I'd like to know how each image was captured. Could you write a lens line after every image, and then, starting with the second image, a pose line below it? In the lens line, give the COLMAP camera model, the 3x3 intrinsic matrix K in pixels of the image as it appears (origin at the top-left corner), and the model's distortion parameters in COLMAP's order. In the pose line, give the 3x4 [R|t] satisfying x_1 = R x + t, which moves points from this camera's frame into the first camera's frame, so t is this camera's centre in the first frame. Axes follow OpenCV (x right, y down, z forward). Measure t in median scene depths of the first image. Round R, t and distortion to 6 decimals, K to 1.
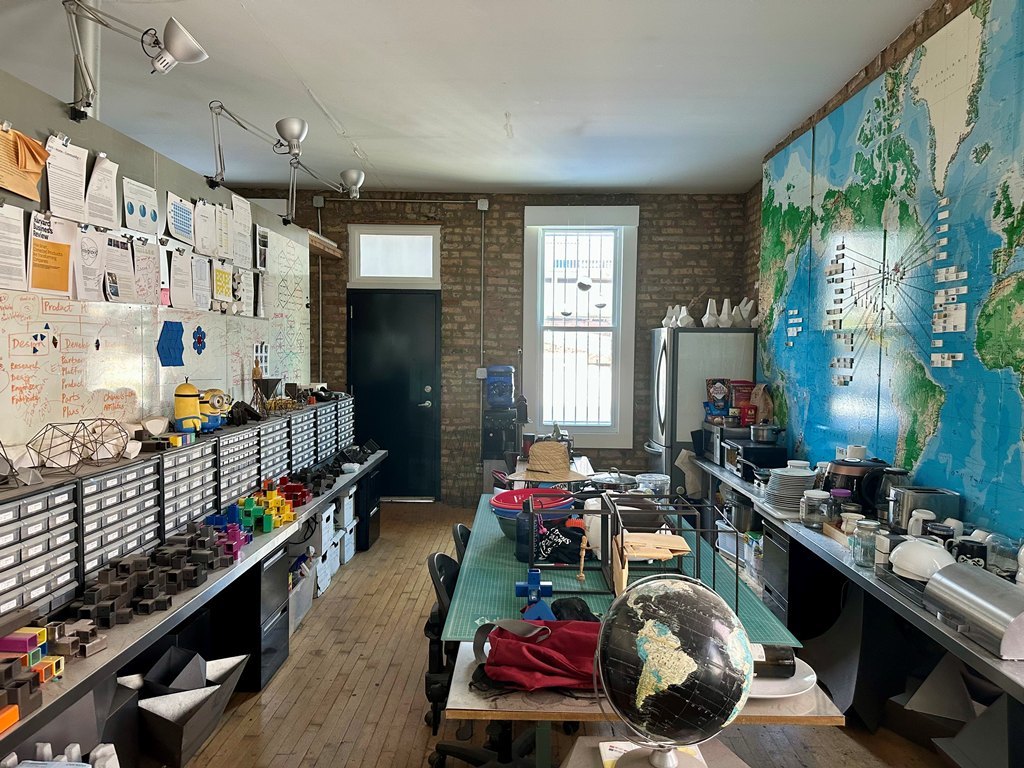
lens RADIAL K [[732.6, 0, 508.3], [0, 732.6, 377.7], [0, 0, 1]] dist [0.079922, -0.076784]
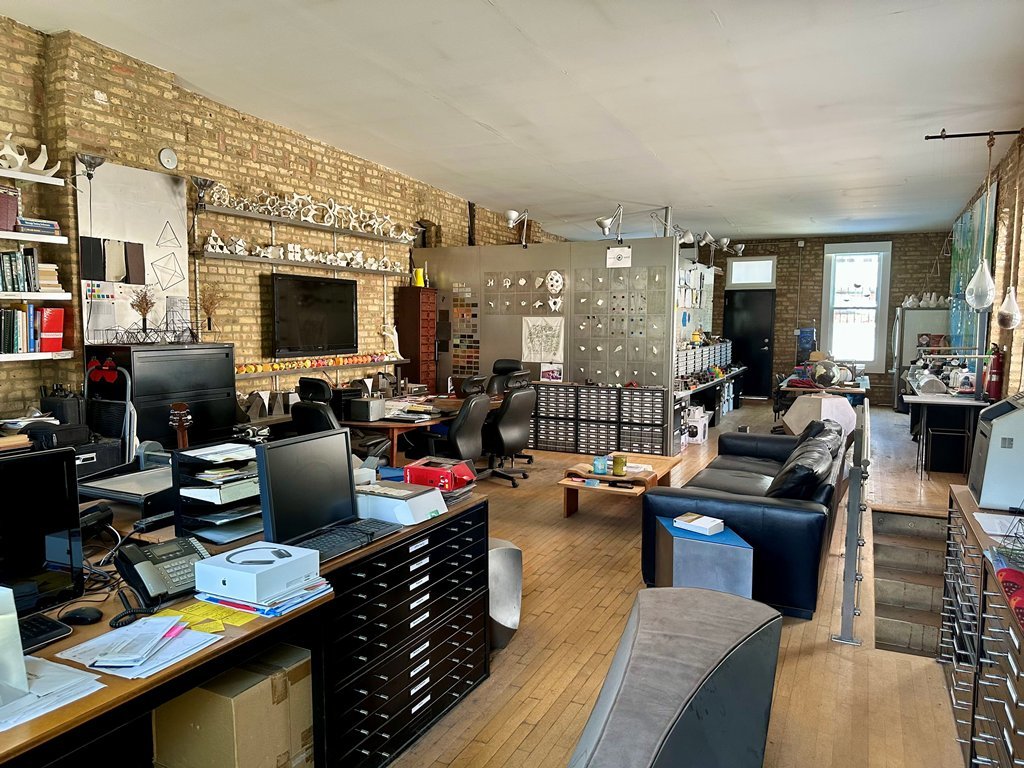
lens RADIAL K [[732.6, 0, 509.8], [0, 732.6, 390.5], [0, 0, 1]] dist [0.079922, -0.076784]
pose [[0.910424, 0.032855, -0.412370, 0.085448], [-0.009708, 0.998263, 0.058103, 0.041528], [0.413563, -0.048895, 0.909162, -1.103422]]
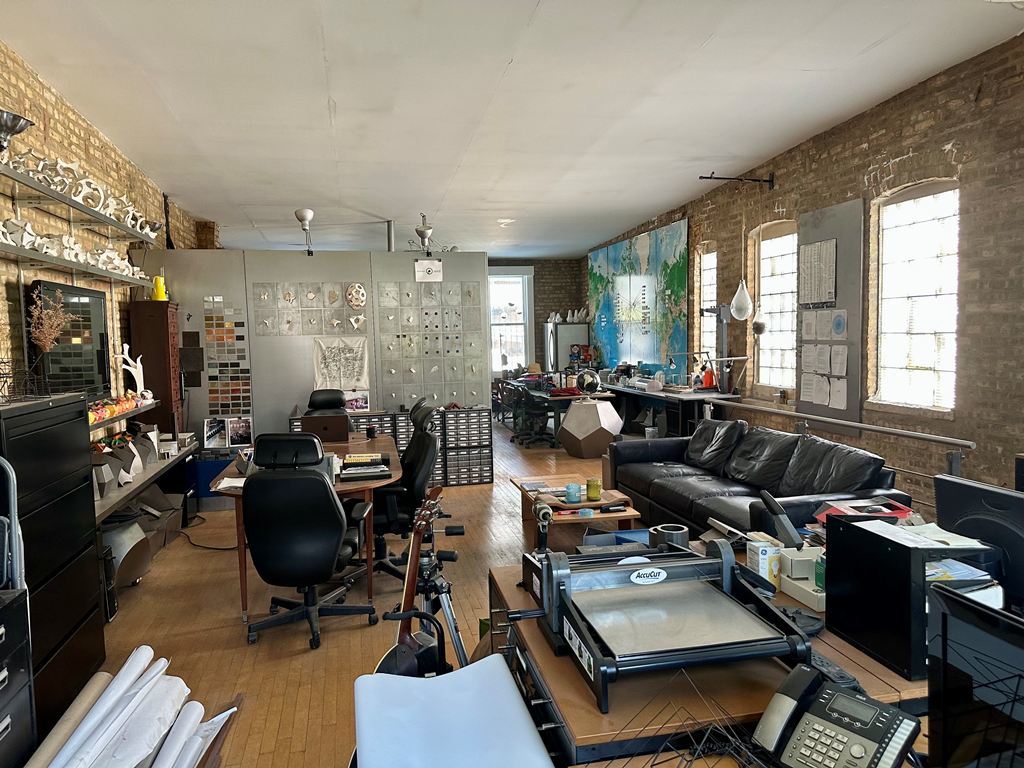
lens RADIAL K [[732.6, 0, 520.2], [0, 732.6, 374.9], [0, 0, 1]] dist [0.079922, -0.076784]
pose [[0.966628, -0.050459, 0.251167, -0.405406], [0.045794, 0.998653, 0.024390, 0.028784], [-0.252059, -0.012074, 0.967636, -1.039898]]
